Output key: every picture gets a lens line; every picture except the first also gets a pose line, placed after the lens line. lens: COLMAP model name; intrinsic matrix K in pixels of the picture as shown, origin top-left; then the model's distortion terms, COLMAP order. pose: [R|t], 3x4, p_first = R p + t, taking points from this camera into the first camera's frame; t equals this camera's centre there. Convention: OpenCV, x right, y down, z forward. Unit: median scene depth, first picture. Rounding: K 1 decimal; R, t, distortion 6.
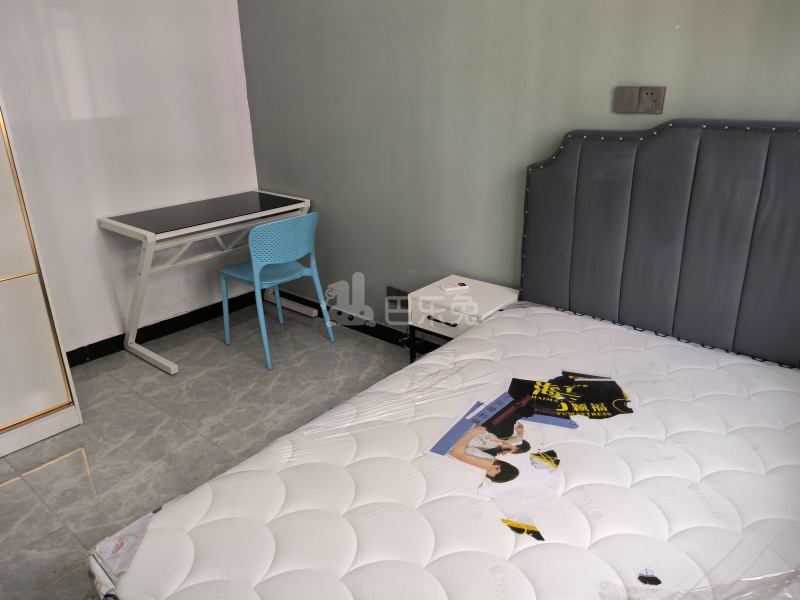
lens RADIAL K [[567.7, 0, 400.9], [0, 567.7, 303.1], [0, 0, 1]] dist [0.006873, -0.002664]
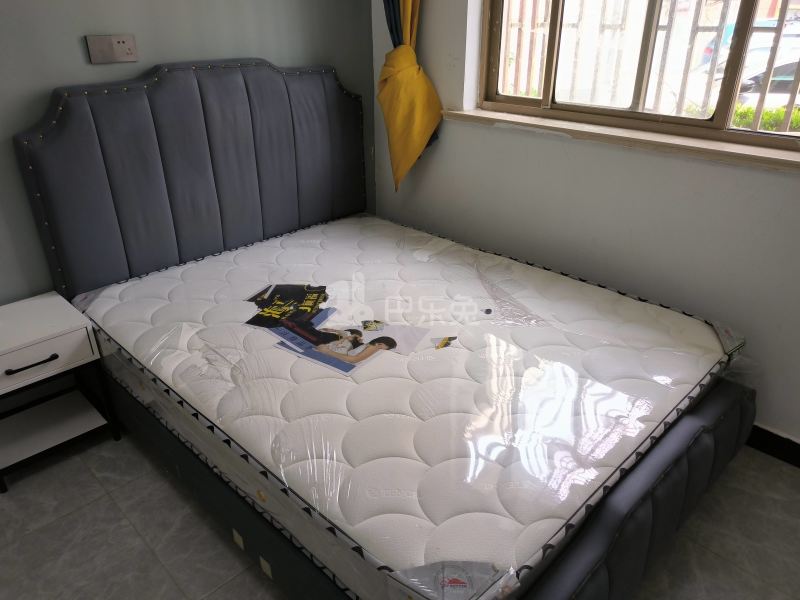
lens RADIAL K [[567.7, 0, 400.9], [0, 567.7, 303.1], [0, 0, 1]] dist [0.006873, -0.002664]
pose [[0.097627, -0.442097, 0.891639, -0.746869], [0.372578, 0.847003, 0.379171, -0.203736], [-0.922851, 0.295188, 0.247406, 0.503677]]
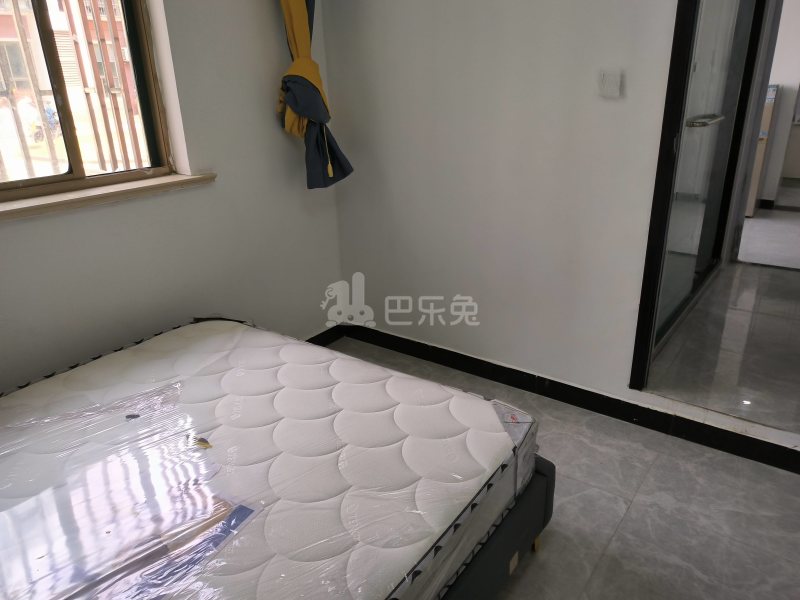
lens RADIAL K [[593.9, 0, 398.4], [0, 593.9, 297.4], [0, 0, 1]] dist [0.002925, 0.000020]
pose [[-0.998568, 0.041775, -0.033423, -0.125339], [0.007262, 0.724792, 0.688930, -0.525463], [0.053005, 0.687700, -0.724057, 1.246084]]
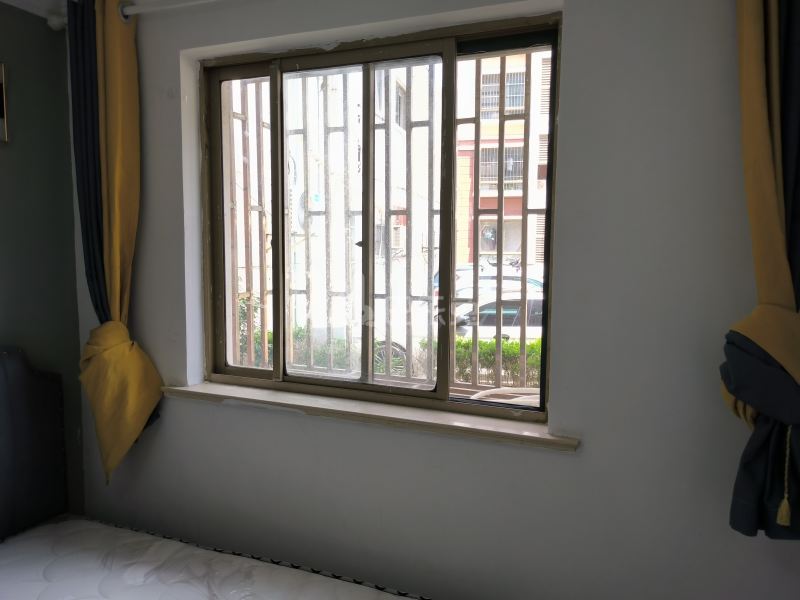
lens RADIAL K [[553.9, 0, 400.0], [0, 553.9, 300.0], [0, 0, 1]] dist [-0.003162, -0.002702]
pose [[-0.297191, -0.084715, 0.951052, -0.553470], [0.345007, 0.919232, 0.189691, -0.263004], [-0.890308, 0.384494, -0.243961, 0.373412]]
